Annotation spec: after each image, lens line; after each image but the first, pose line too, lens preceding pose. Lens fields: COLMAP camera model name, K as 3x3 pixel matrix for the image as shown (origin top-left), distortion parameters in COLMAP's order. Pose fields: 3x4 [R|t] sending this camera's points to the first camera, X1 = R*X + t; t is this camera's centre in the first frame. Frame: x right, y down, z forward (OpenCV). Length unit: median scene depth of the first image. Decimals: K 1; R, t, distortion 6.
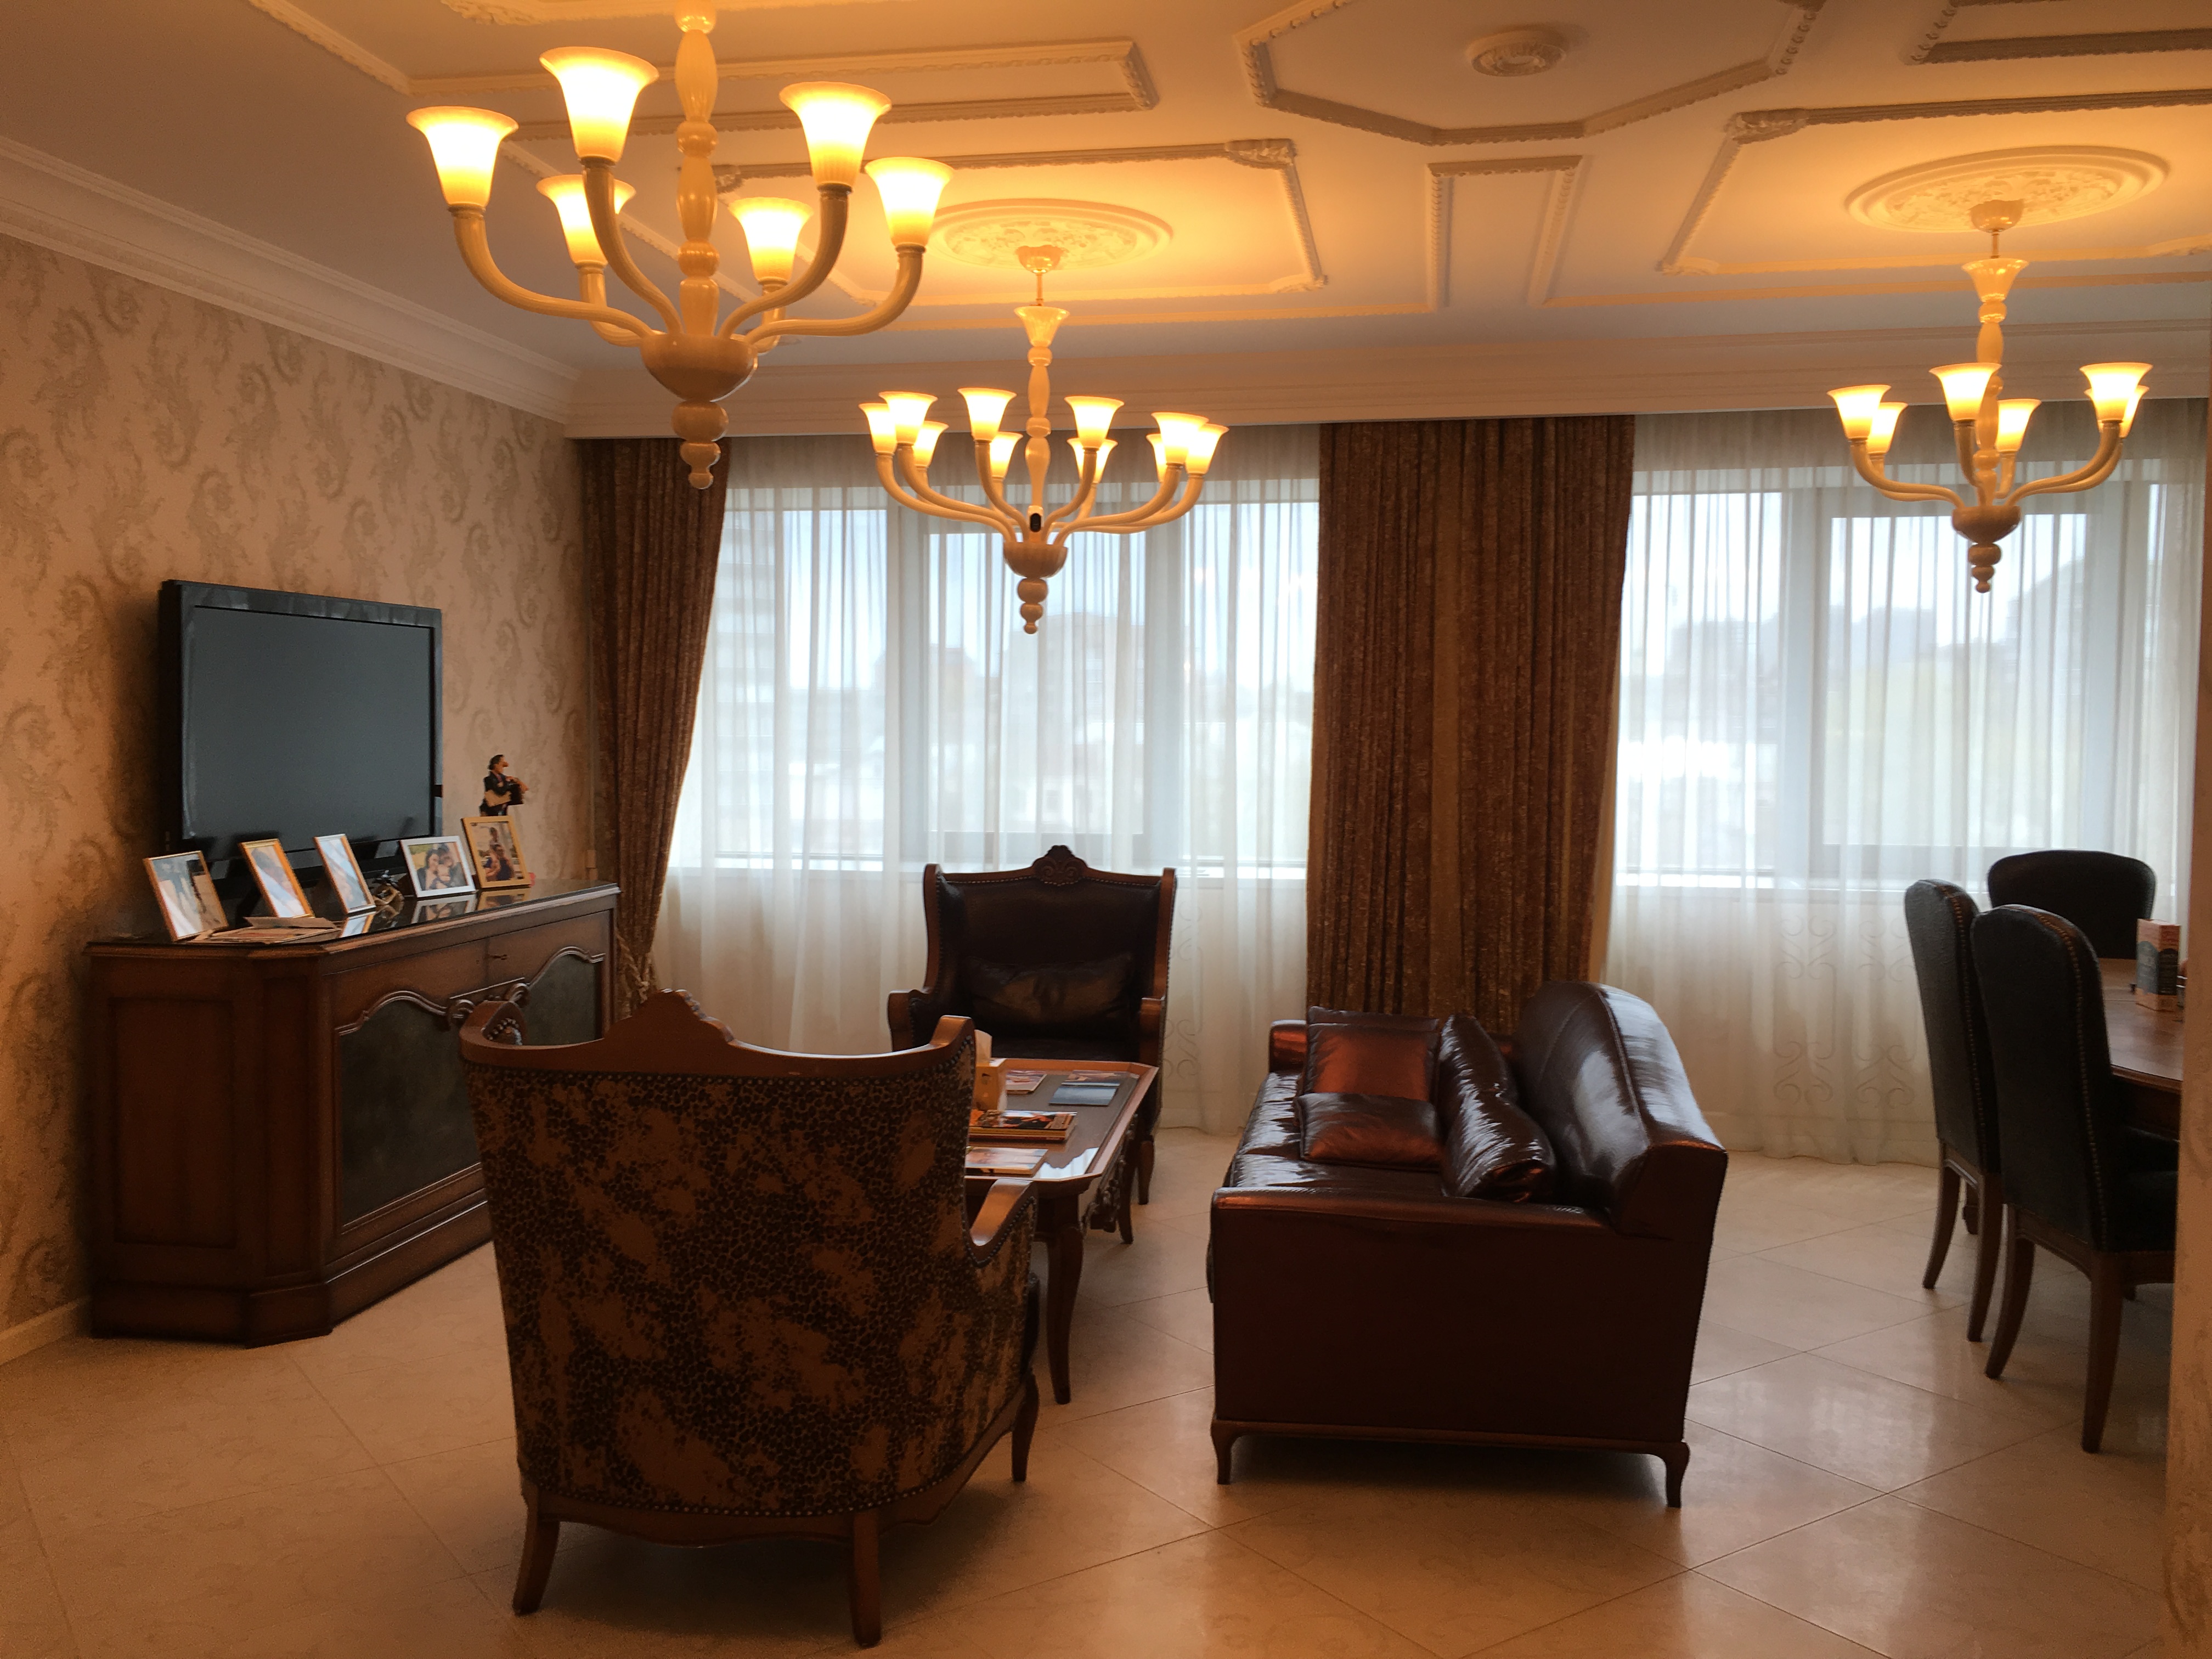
lens RADIAL K [[1891.3, 0, 1105.6], [0, 1891.3, 826.0], [0, 0, 1]] dist [0.032528, 0.001935]
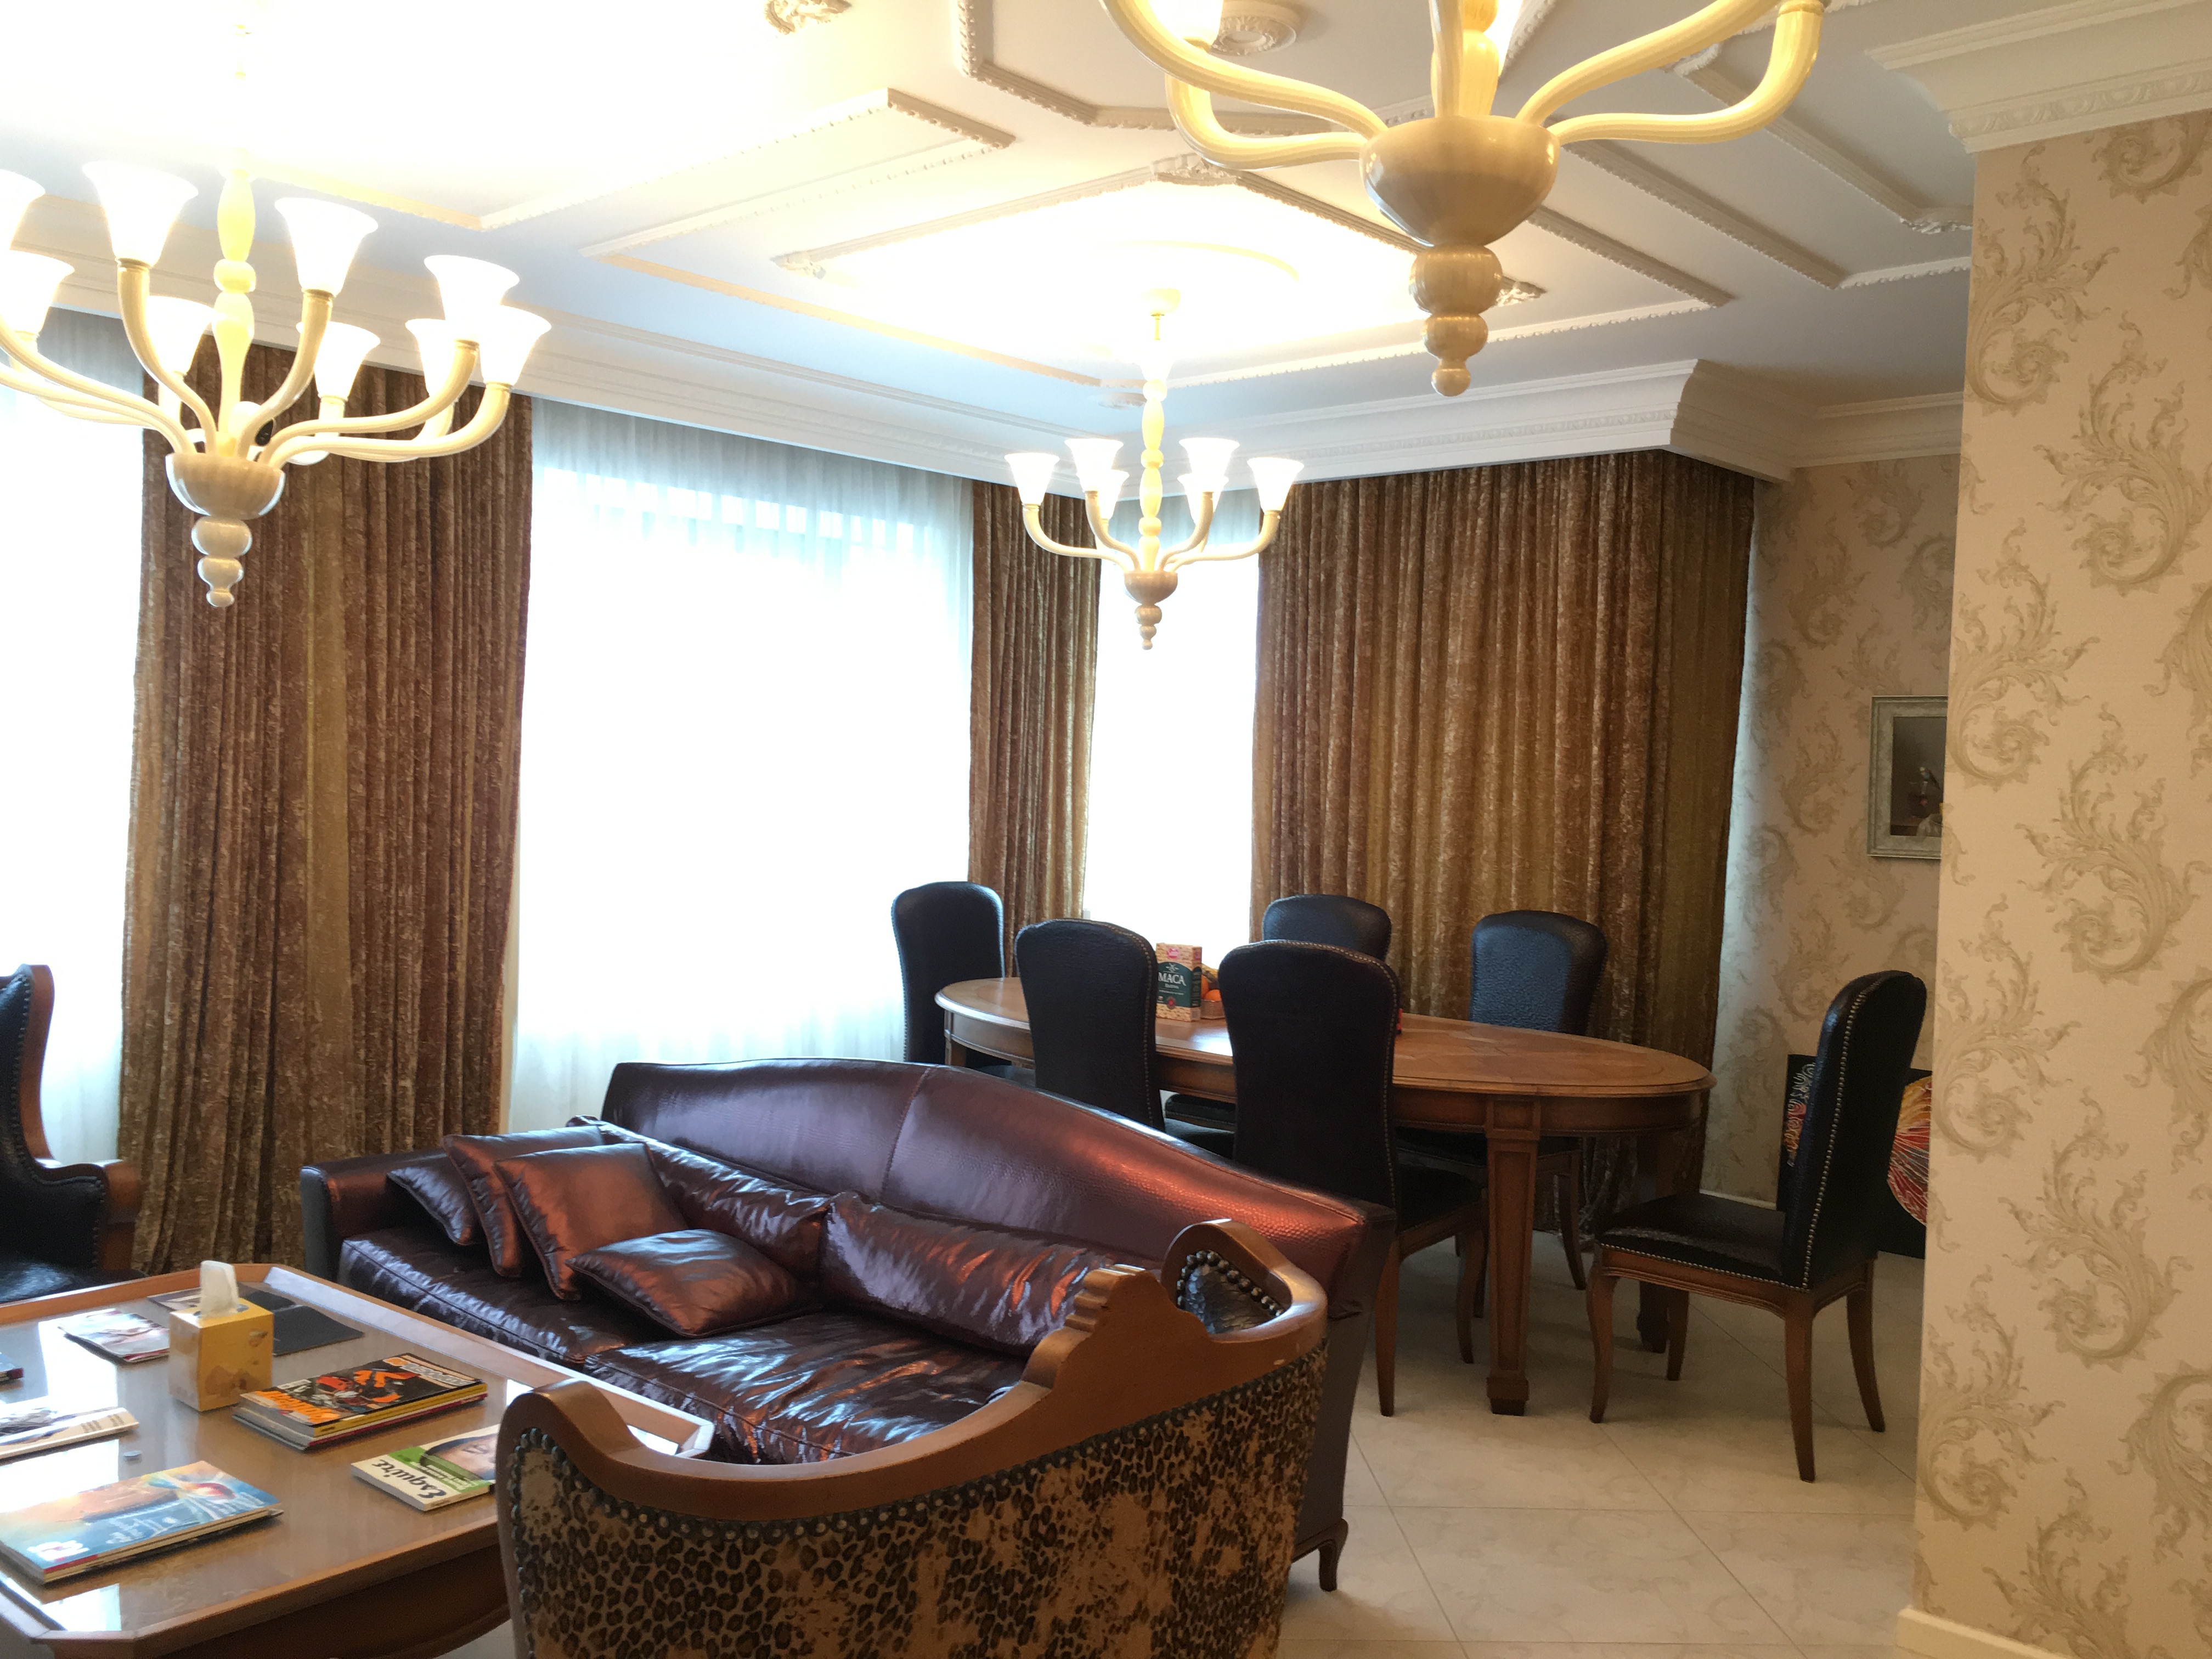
lens RADIAL K [[1891.3, 0, 1104.6], [0, 1891.3, 825.2], [0, 0, 1]] dist [0.032528, 0.001935]
pose [[0.530211, -0.012012, 0.847781, -0.691331], [0.017128, 0.999847, 0.003454, -0.044106], [-0.847693, 0.012689, 0.530336, 0.703666]]
